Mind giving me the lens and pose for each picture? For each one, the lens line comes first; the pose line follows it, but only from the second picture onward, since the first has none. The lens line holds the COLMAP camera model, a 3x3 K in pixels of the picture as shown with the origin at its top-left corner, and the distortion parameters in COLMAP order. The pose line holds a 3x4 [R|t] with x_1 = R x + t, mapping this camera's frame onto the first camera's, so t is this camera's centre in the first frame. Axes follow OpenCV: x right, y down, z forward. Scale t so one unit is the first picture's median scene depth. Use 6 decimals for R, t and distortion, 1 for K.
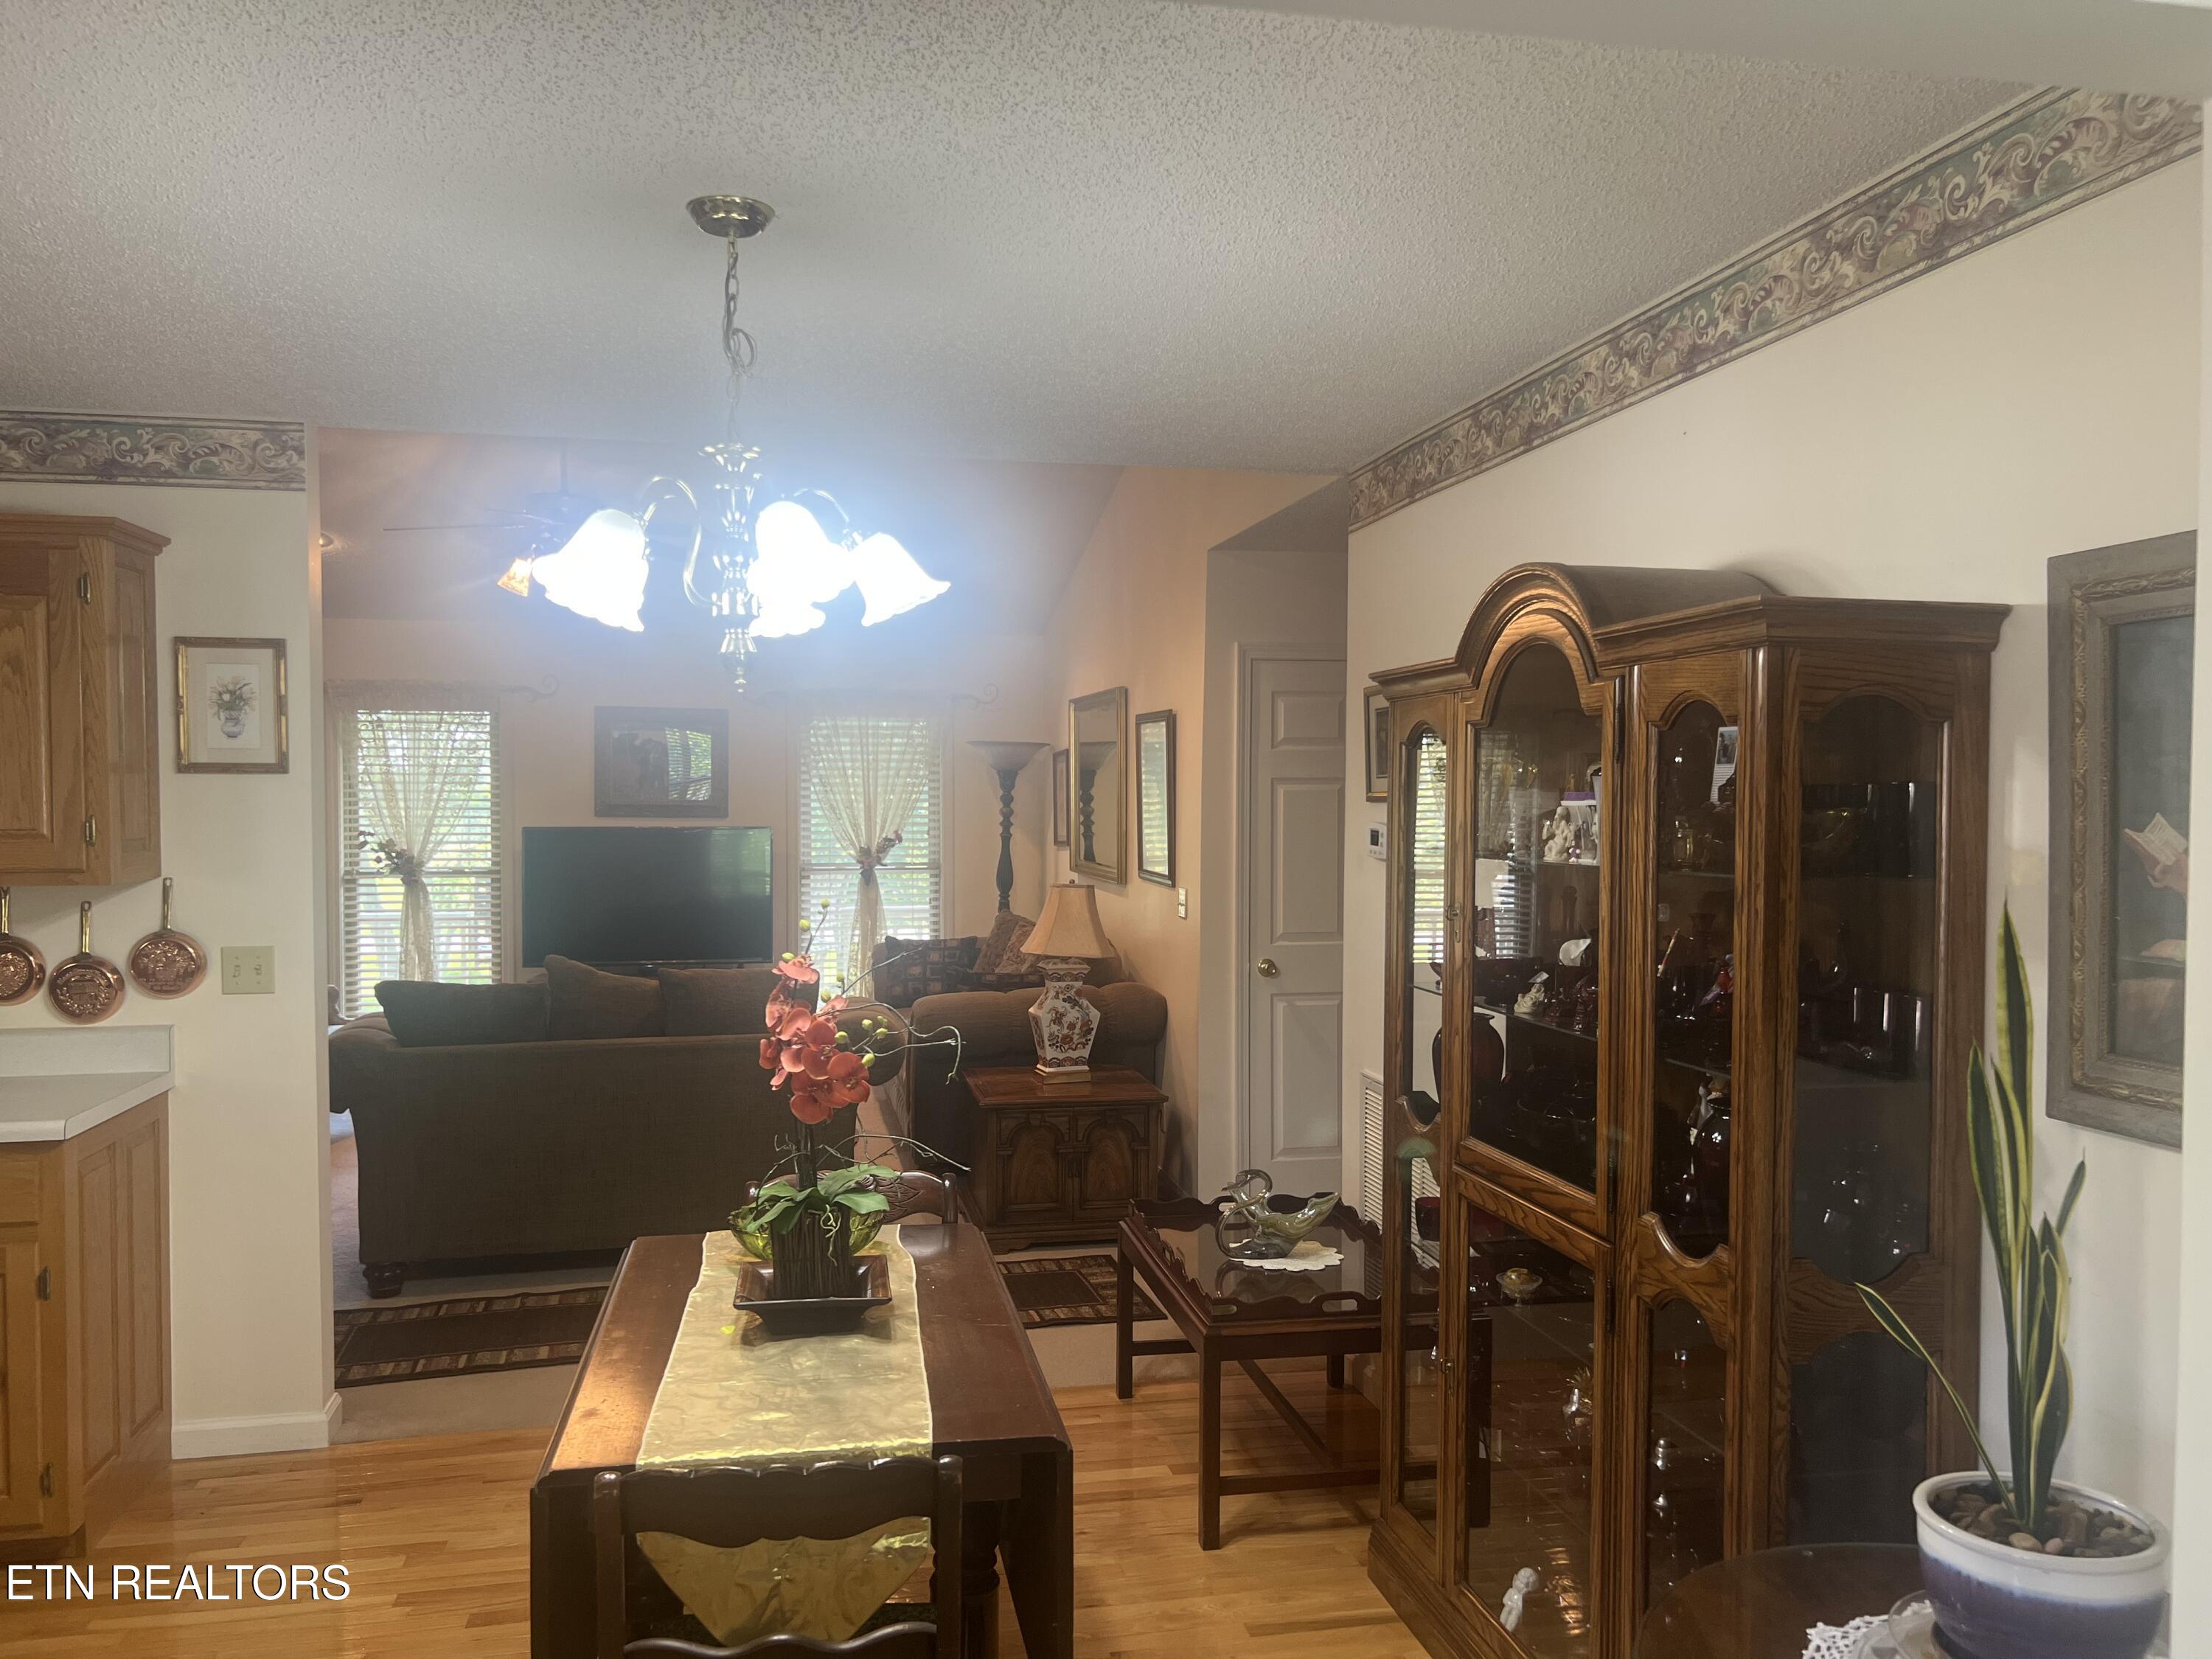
lens RADIAL K [[1667.5, 0, 1120.6], [0, 1667.5, 847.5], [0, 0, 1]] dist [0.063789, -0.071082]
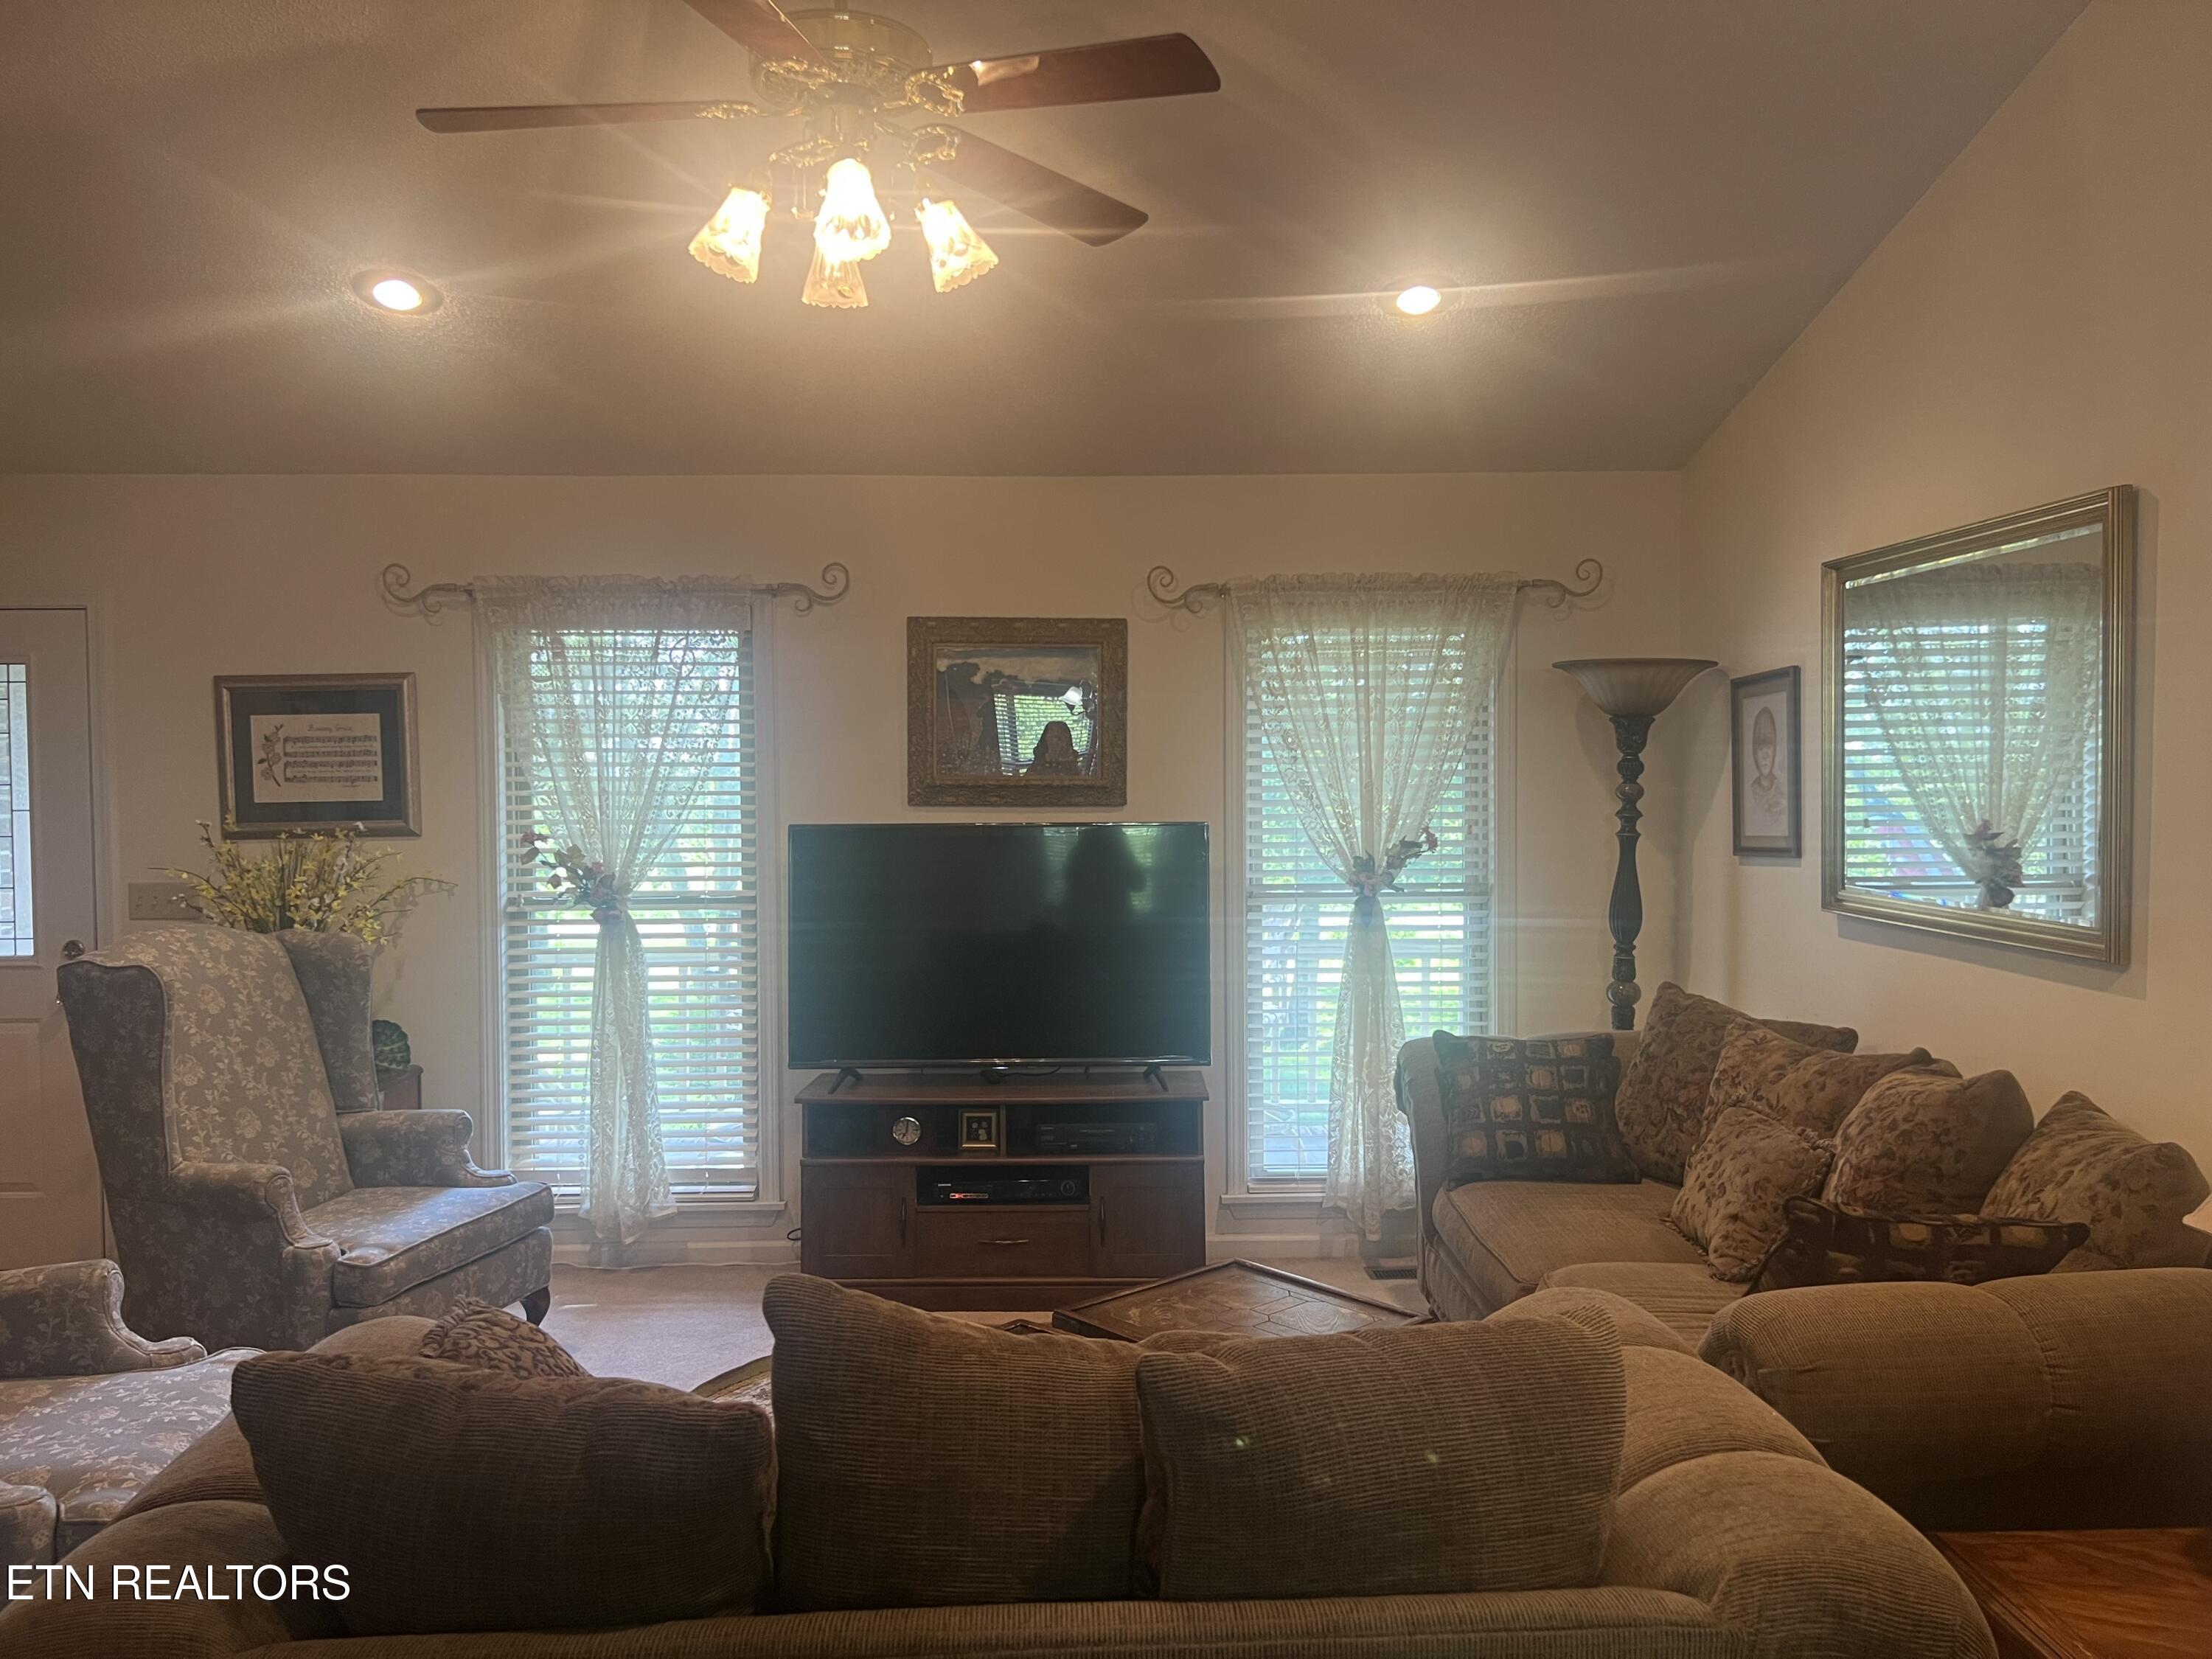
lens RADIAL K [[1667.5, 0, 1095.2], [0, 1667.5, 821.7], [0, 0, 1]] dist [0.063789, -0.071082]
pose [[0.982425, -0.002339, -0.186643, -0.232530], [0.001763, 0.999993, -0.003253, -0.017614], [0.186650, 0.002867, 0.982422, 0.729896]]
